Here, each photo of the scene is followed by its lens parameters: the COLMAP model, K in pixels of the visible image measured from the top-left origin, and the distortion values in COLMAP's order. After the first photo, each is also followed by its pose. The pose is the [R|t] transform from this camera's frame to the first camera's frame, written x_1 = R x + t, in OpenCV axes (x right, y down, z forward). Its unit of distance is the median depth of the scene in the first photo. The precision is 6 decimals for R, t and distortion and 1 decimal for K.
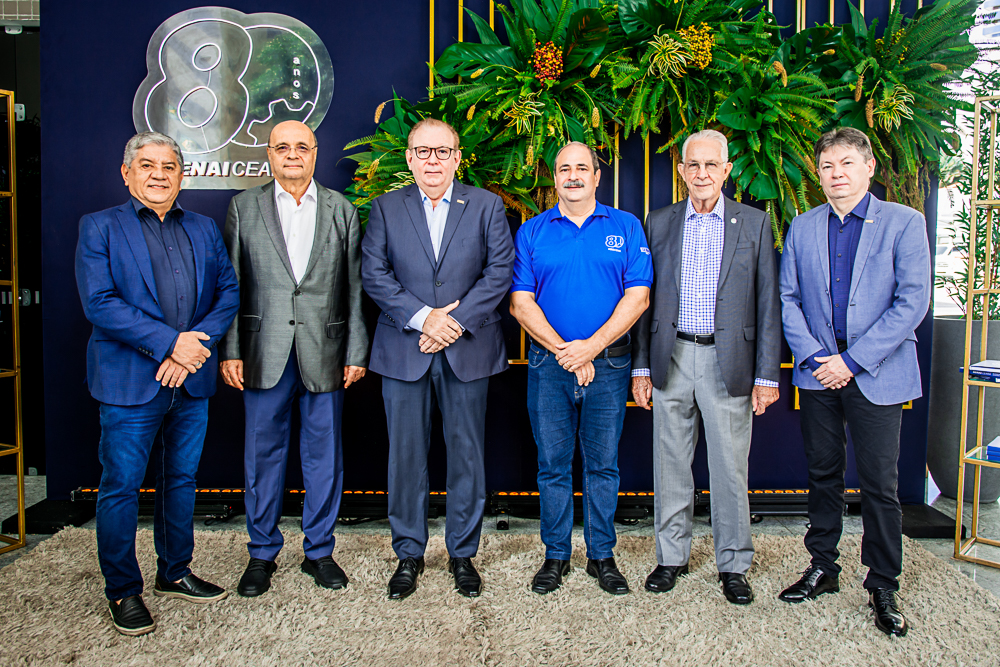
lens RADIAL K [[794.7, 0, 506.3], [0, 794.7, 309.1], [0, 0, 1]] dist [-0.057159, 0.035398]
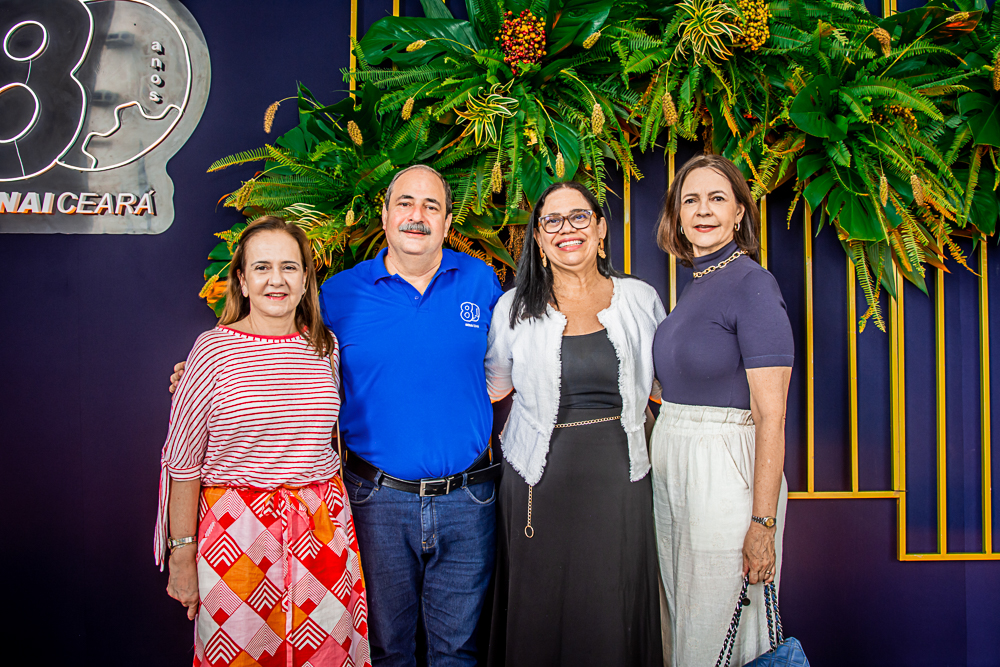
lens RADIAL K [[794.7, 0, 502.5], [0, 794.7, 310.1], [0, 0, 1]] dist [-0.057159, 0.035398]
pose [[0.999949, -0.004704, 0.008901, 0.027972], [0.005281, 0.997813, -0.065887, -0.042507], [-0.008572, 0.065931, 0.997787, 0.351453]]
